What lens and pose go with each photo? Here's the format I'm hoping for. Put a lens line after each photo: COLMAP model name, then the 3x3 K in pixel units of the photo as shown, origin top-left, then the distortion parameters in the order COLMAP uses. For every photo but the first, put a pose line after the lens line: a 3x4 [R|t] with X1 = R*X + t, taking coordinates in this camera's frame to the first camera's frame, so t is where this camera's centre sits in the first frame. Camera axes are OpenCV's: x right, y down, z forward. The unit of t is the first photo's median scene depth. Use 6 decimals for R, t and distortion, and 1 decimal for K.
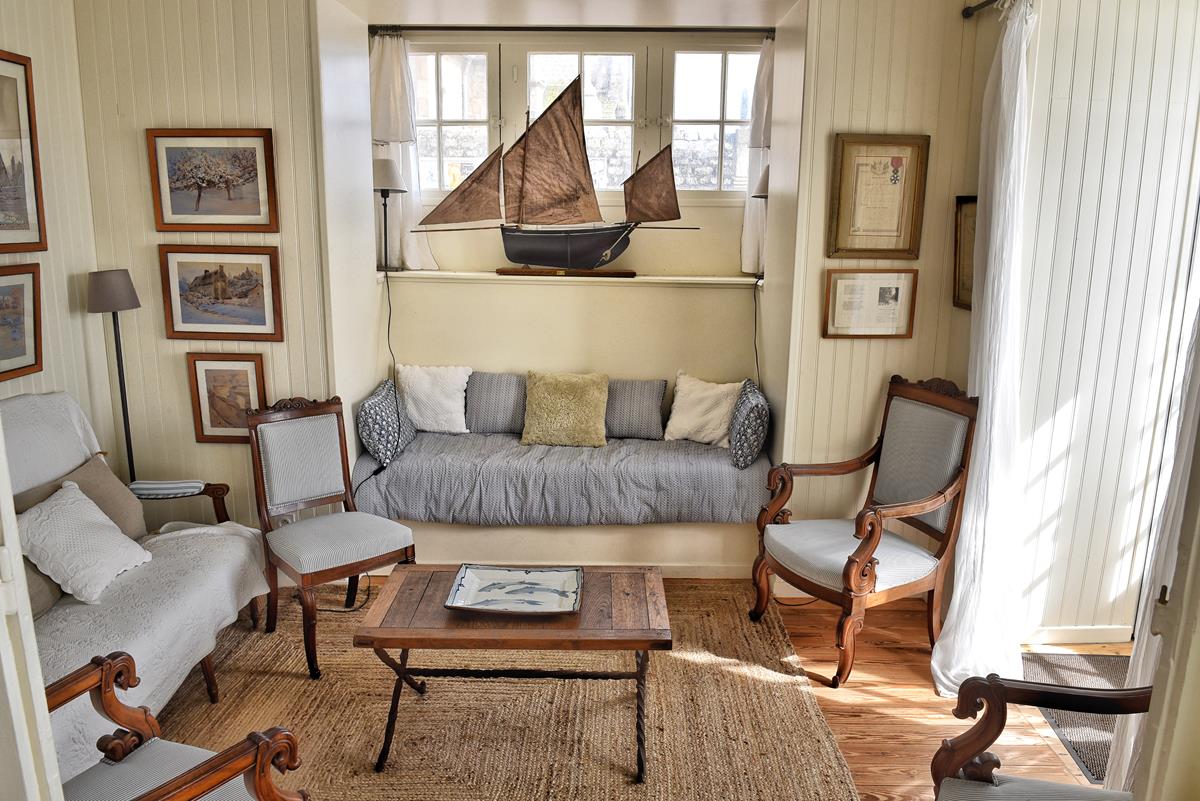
lens RADIAL K [[845.3, 0, 603.7], [0, 845.3, 398.6], [0, 0, 1]] dist [-0.058379, 0.001324]
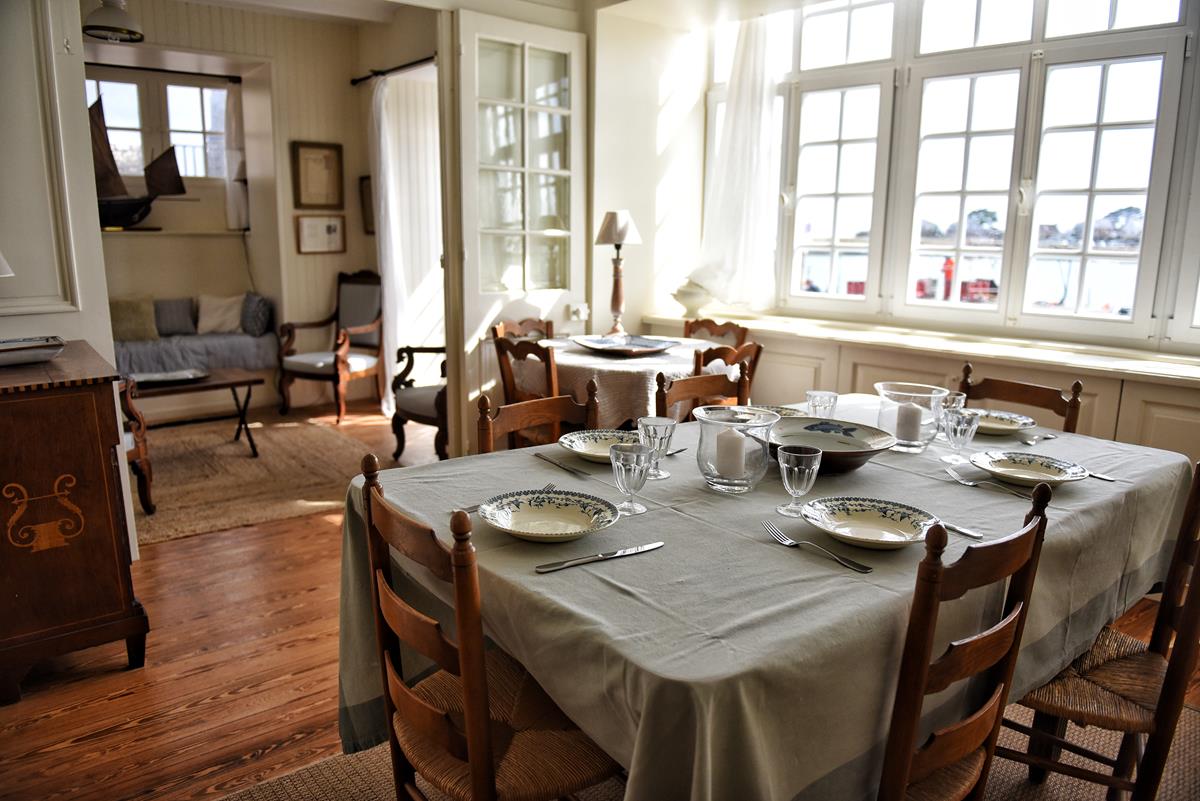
lens RADIAL K [[845.3, 0, 594.8], [0, 845.3, 401.5], [0, 0, 1]] dist [-0.058379, 0.001324]
pose [[0.771662, -0.126482, 0.623330, -0.372726], [0.141164, 0.989643, 0.026055, 0.259748], [-0.620170, 0.067886, 0.781525, -0.707716]]
